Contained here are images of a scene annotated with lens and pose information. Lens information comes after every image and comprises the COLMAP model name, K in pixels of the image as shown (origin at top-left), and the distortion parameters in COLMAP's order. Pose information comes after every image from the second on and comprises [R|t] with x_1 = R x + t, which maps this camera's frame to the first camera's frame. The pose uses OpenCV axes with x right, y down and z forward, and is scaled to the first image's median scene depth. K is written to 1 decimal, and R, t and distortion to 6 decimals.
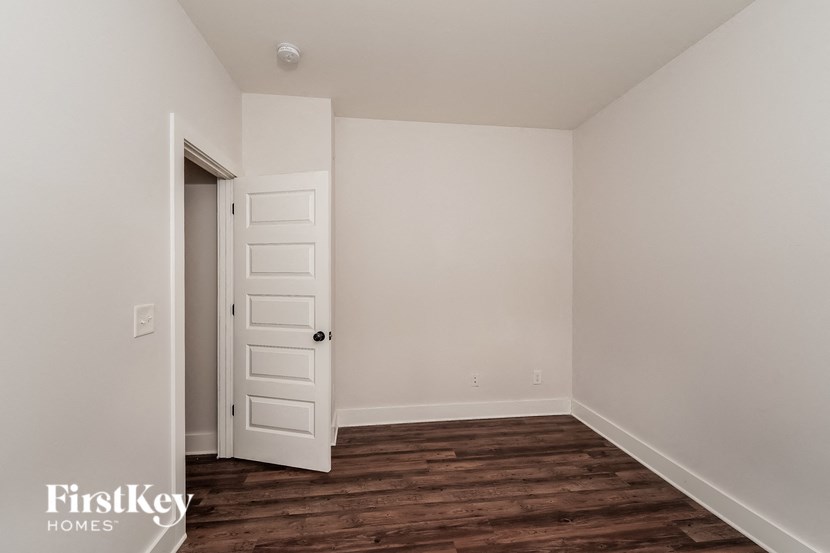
lens RADIAL K [[352.8, 0, 415.0], [0, 352.8, 276.5], [0, 0, 1]] dist [-0.001492, -0.000173]
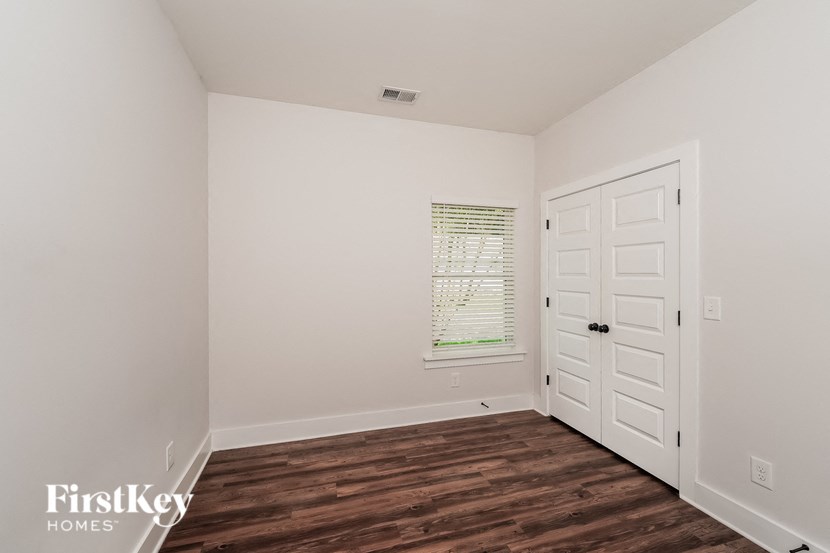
lens RADIAL K [[352.8, 0, 415.0], [0, 352.8, 276.5], [0, 0, 1]] dist [-0.001492, -0.000173]
pose [[0.491240, 0.000676, -0.871024, 0.213084], [-0.003344, 0.999994, -0.001110, 0.001594], [0.871018, 0.003458, 0.491240, -0.048385]]
